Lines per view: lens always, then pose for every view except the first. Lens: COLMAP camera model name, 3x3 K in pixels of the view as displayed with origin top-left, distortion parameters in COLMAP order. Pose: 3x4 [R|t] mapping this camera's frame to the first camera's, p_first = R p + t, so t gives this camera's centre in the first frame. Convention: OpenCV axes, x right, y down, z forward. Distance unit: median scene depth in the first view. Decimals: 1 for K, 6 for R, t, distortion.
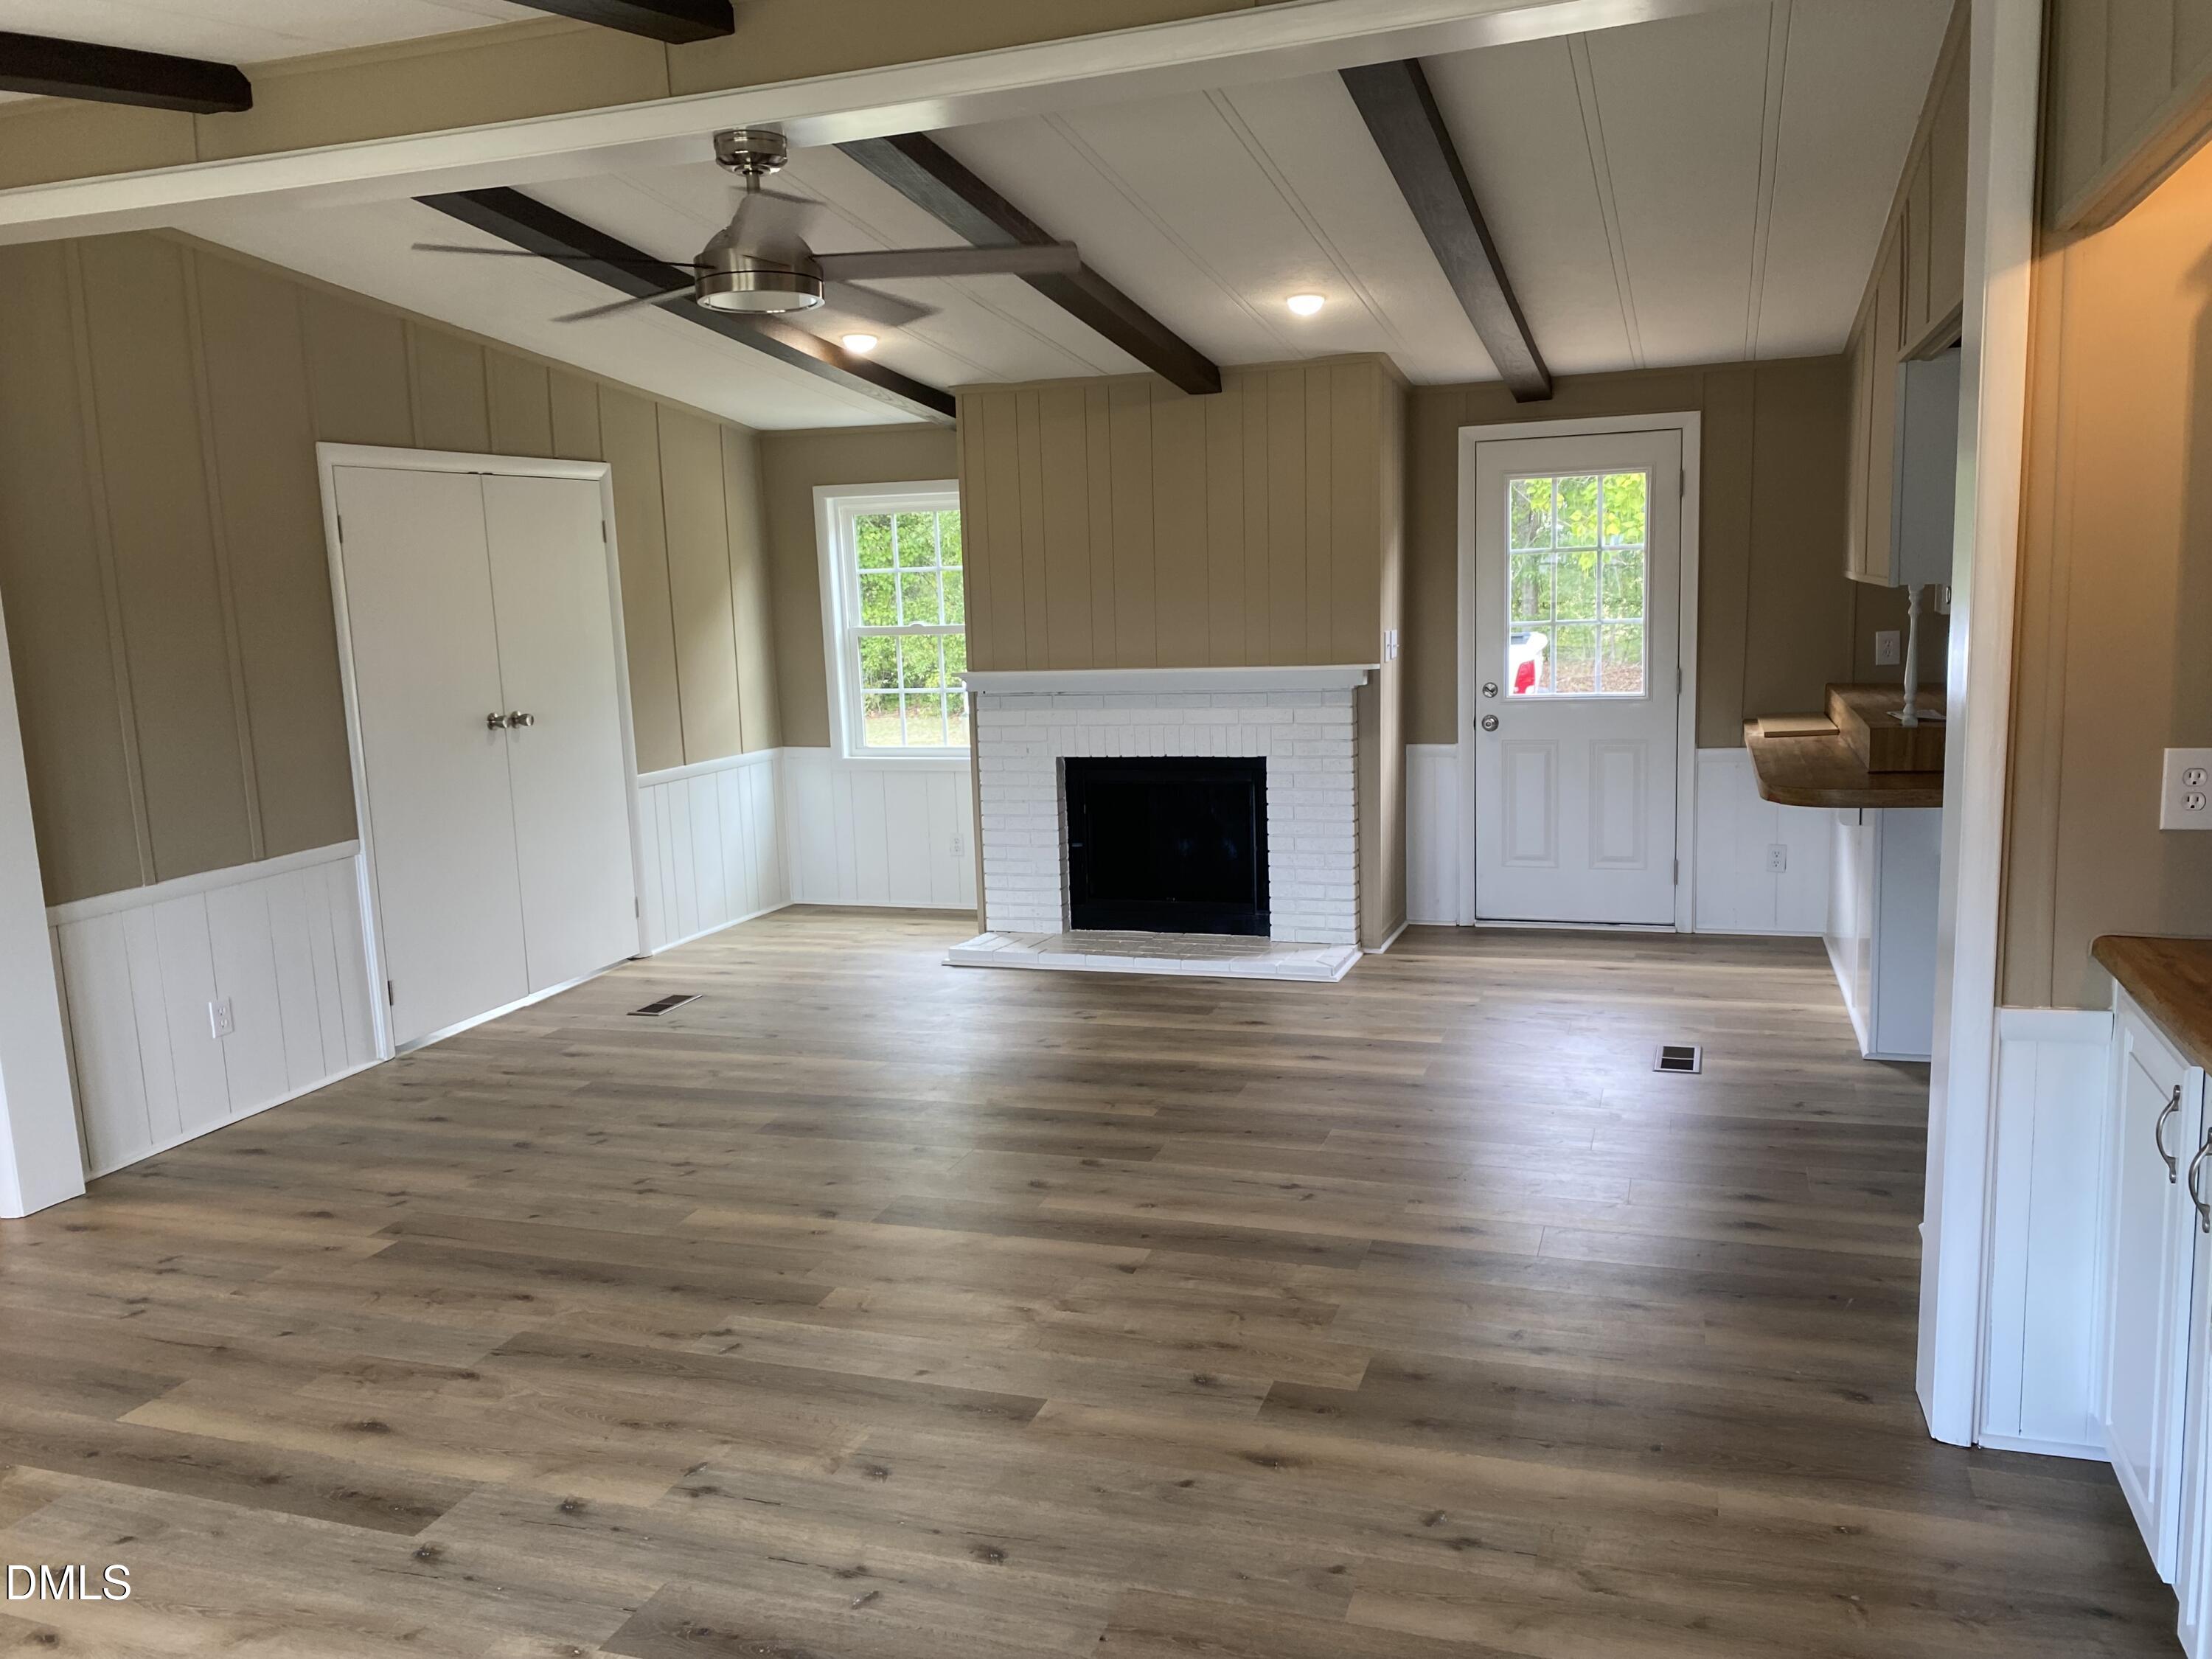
lens RADIAL K [[1723.6, 0, 1106.0], [0, 1723.6, 829.5], [0, 0, 1]] dist [0.001347, 0.001282]
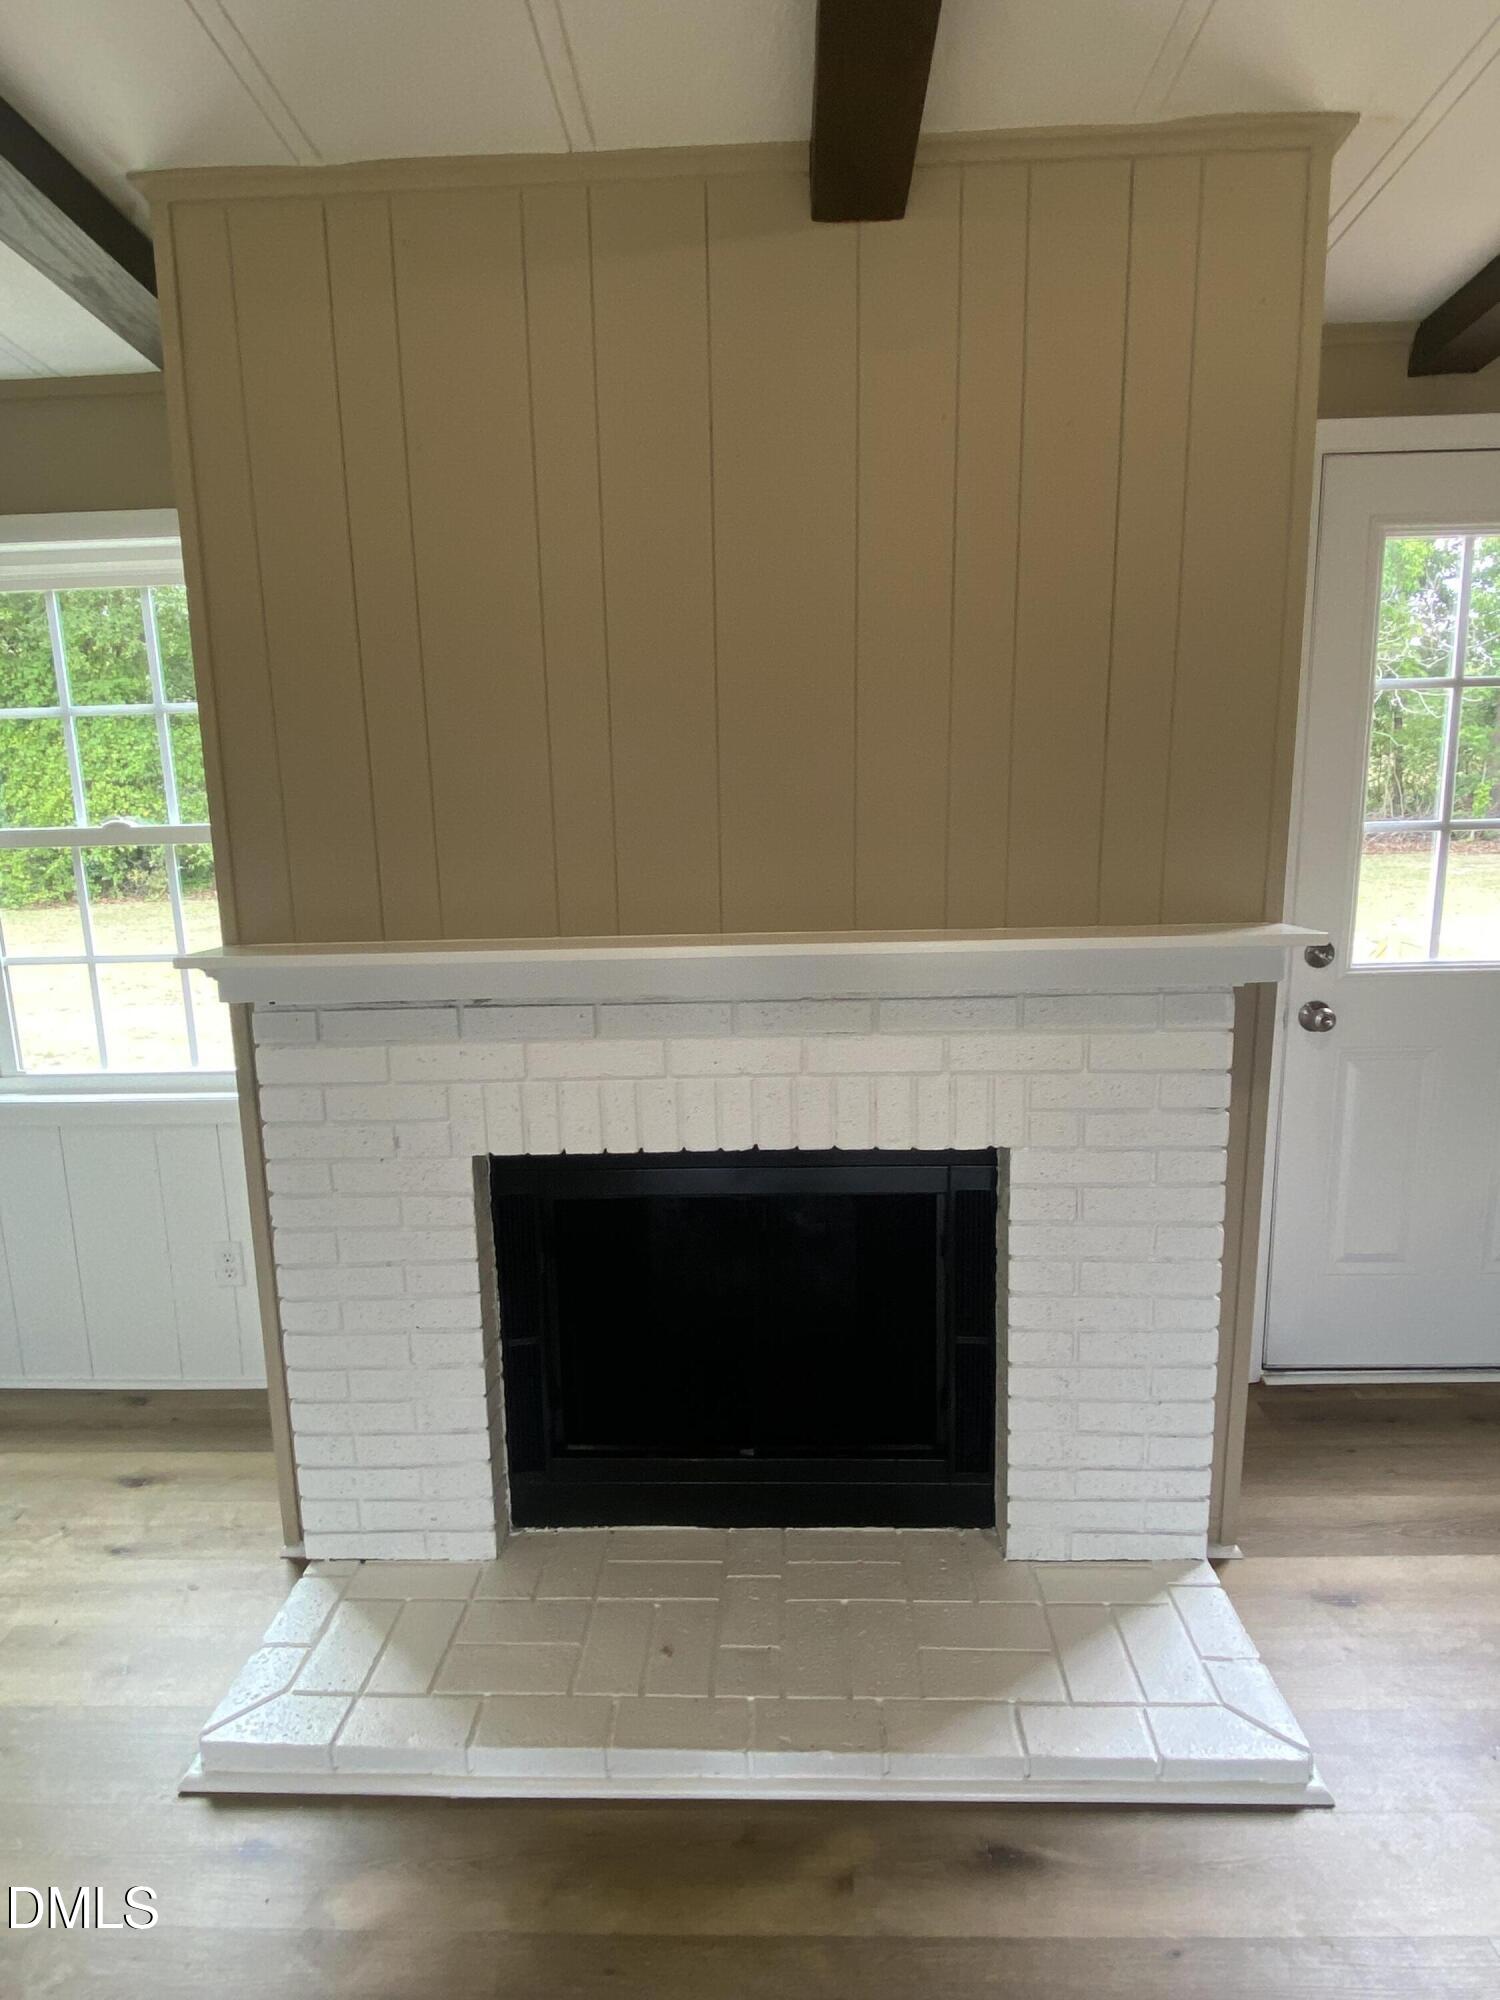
lens RADIAL K [[1178.0, 0, 750.0], [0, 1178.0, 1000.0], [0, 0, 1]] dist [-0.001556, -0.000798]
pose [[0.943500, -0.048128, 0.327859, -0.056351], [0.037267, 0.998531, 0.039334, -0.087361], [-0.329271, -0.024893, 0.943907, 0.717161]]
